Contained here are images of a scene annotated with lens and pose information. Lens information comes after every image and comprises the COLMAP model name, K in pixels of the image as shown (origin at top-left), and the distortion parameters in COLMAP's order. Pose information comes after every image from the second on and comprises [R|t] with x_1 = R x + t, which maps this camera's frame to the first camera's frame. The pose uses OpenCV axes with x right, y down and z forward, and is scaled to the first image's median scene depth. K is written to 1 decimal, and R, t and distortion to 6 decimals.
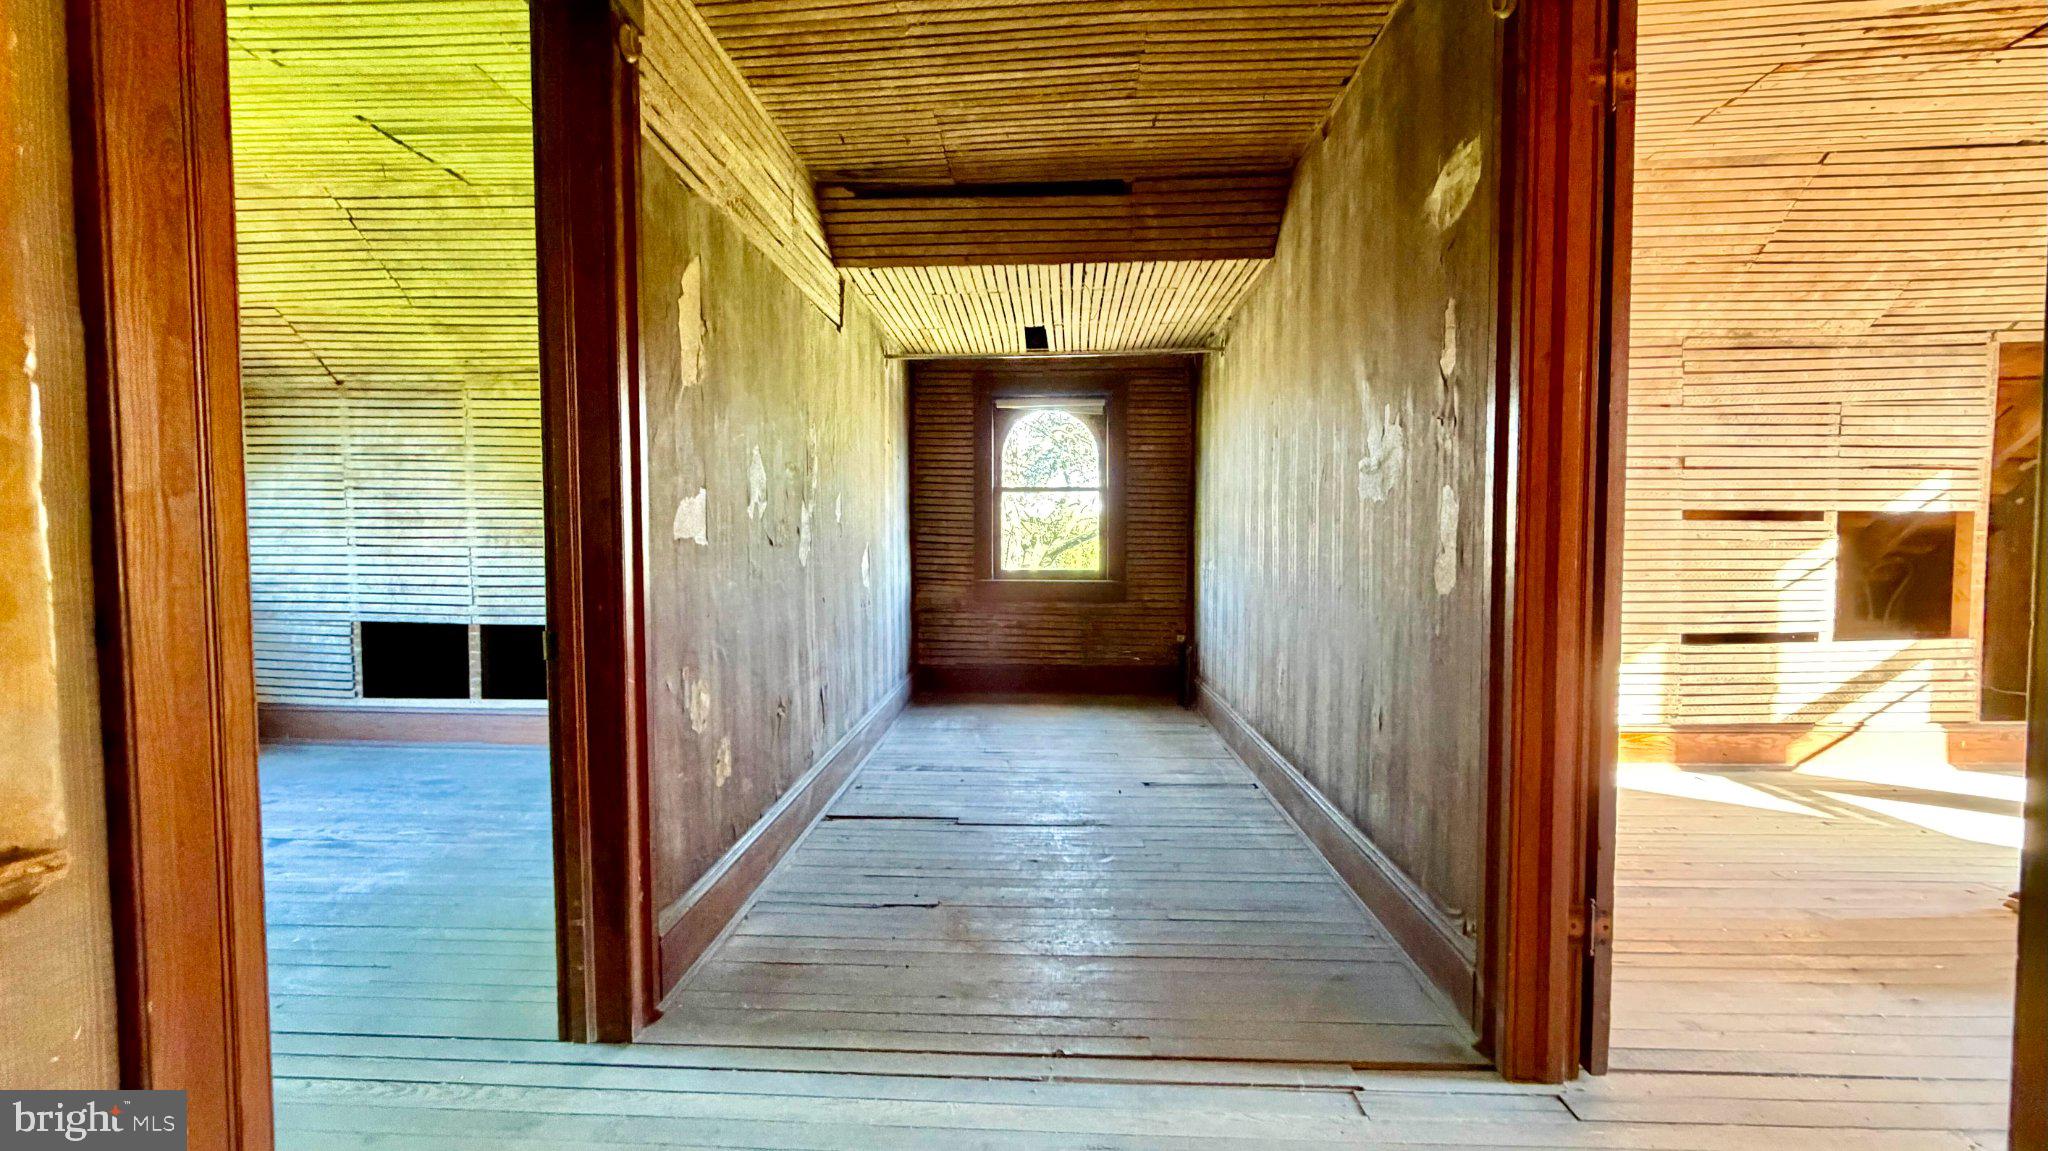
lens RADIAL K [[815.8, 0, 1017.6], [0, 815.8, 574.0], [0, 0, 1]] dist [-0.001944, 0.000684]
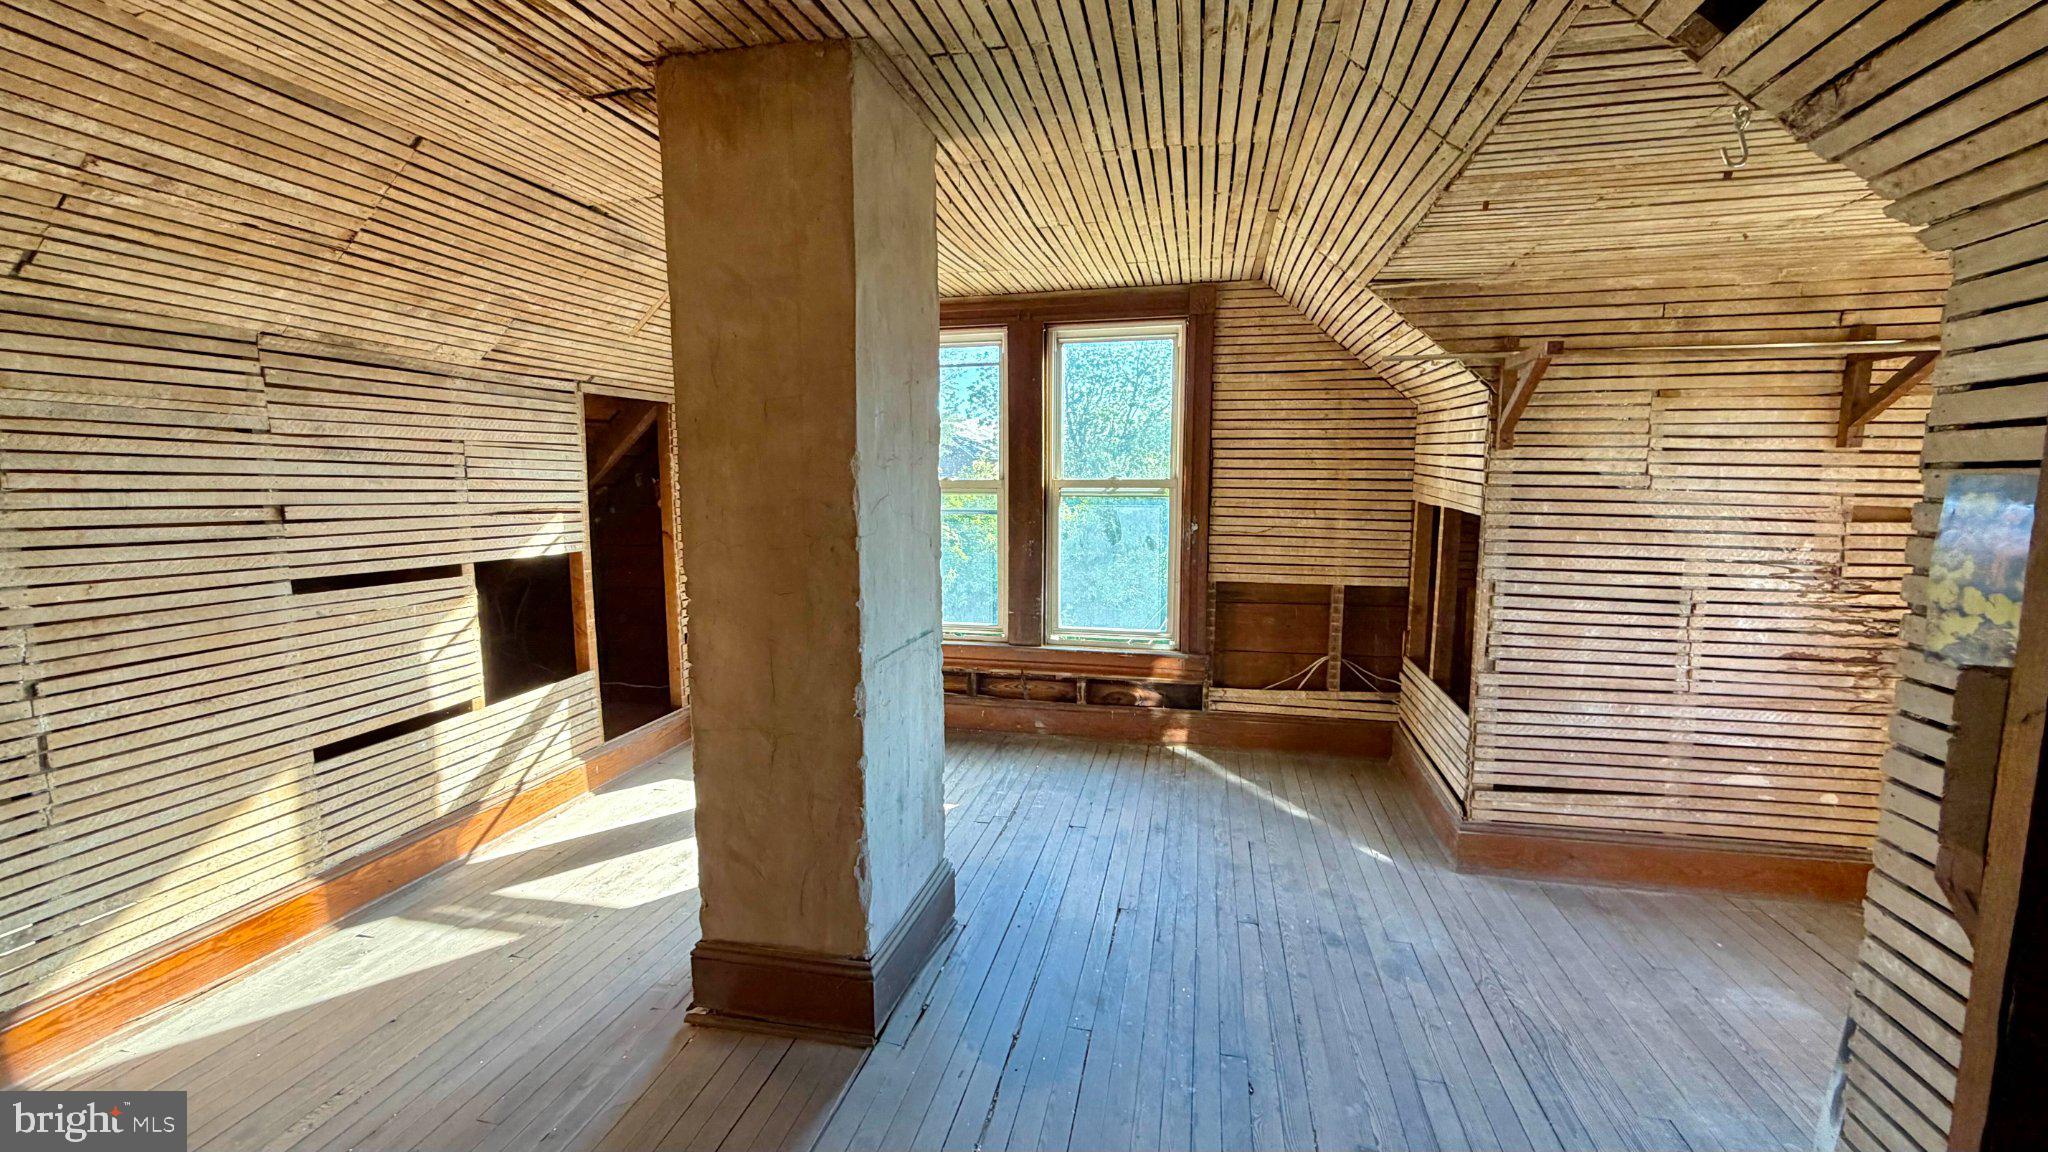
lens RADIAL K [[815.8, 0, 1025.8], [0, 815.8, 570.4], [0, 0, 1]] dist [-0.001944, 0.000684]
pose [[0.165595, -0.102864, 0.980815, 0.230753], [0.052436, 0.994057, 0.095400, -0.121704], [-0.984799, 0.035632, 0.170005, 0.253547]]
